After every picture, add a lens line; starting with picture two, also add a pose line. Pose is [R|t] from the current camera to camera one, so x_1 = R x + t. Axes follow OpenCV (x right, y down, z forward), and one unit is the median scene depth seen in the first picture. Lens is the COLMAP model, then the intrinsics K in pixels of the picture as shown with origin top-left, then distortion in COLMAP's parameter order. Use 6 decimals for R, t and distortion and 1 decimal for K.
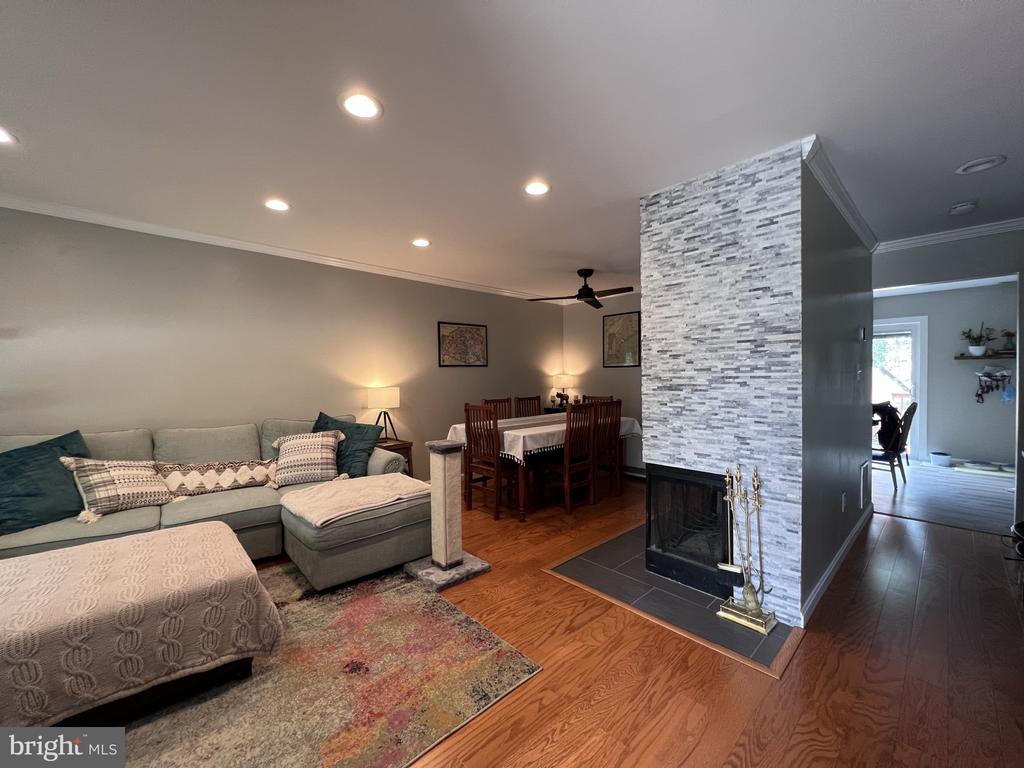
lens RADIAL K [[408.5, 0, 514.3], [0, 408.5, 381.6], [0, 0, 1]] dist [0.001874, -0.000689]
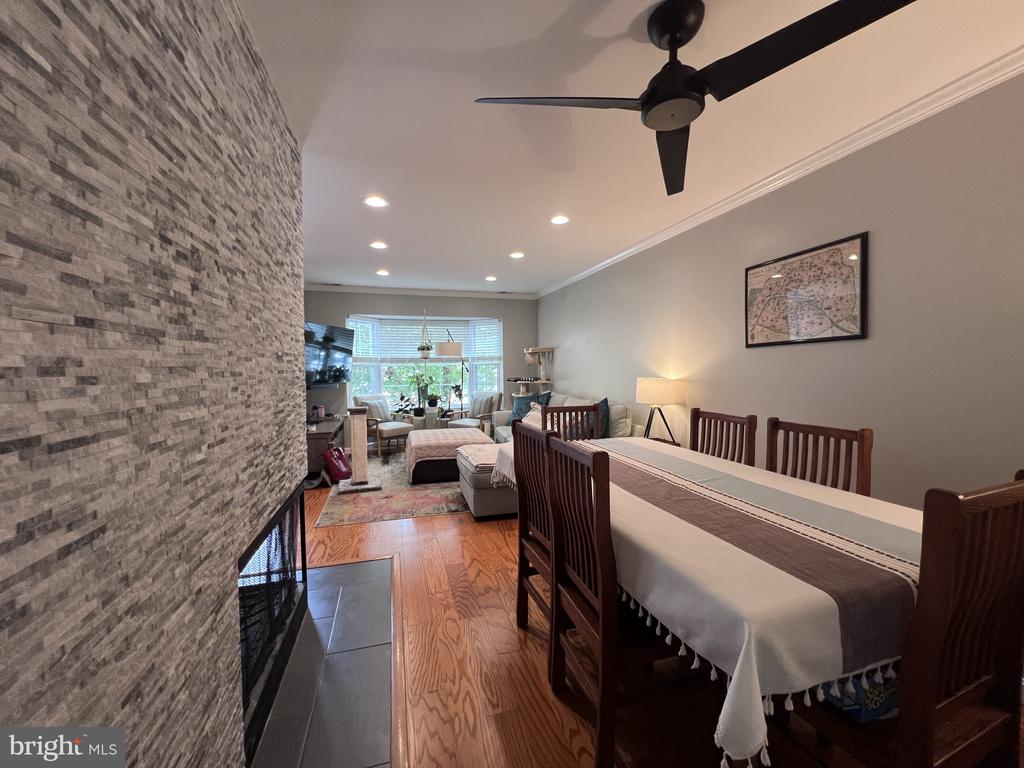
lens RADIAL K [[408.5, 0, 507.7], [0, 408.5, 384.5], [0, 0, 1]] dist [0.001874, -0.000689]
pose [[-0.452289, 0.046198, -0.890674, 0.856759], [-0.001751, 0.998610, 0.052686, -0.026000], [0.891870, 0.025389, -0.451579, 1.725511]]
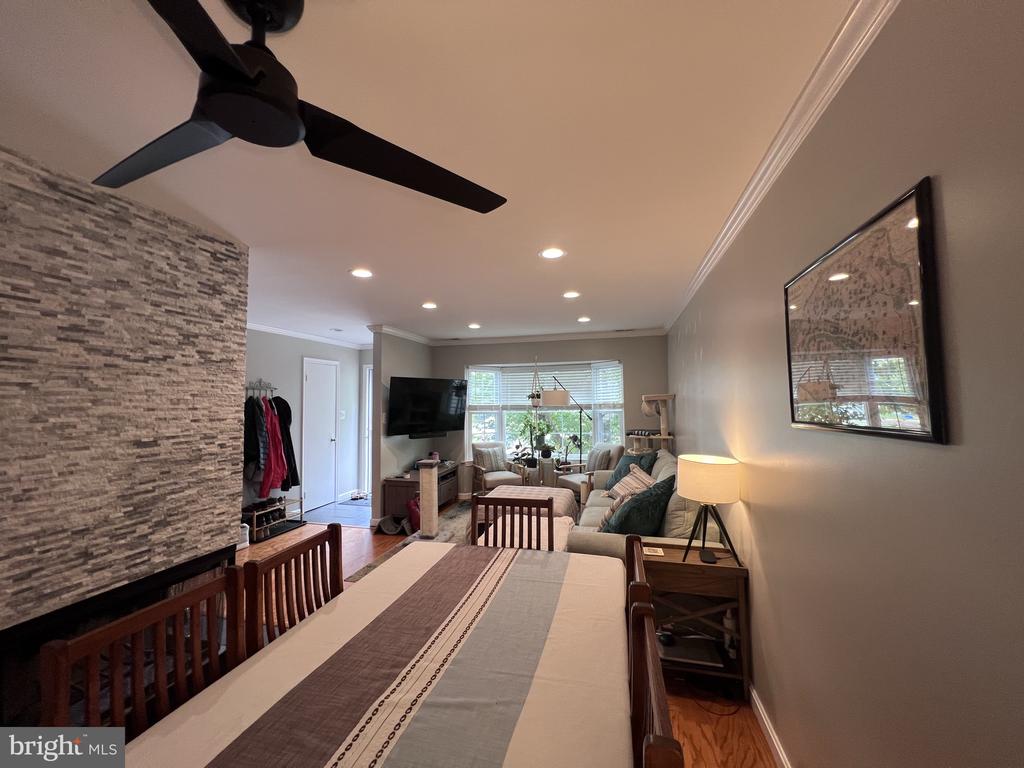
lens RADIAL K [[408.5, 0, 511.2], [0, 408.5, 385.0], [0, 0, 1]] dist [0.001874, -0.000689]
pose [[-0.845655, -0.006603, -0.533690, 0.295376], [0.008958, 0.999607, -0.026562, -0.109341], [0.533655, -0.027243, -0.845263, 2.057524]]
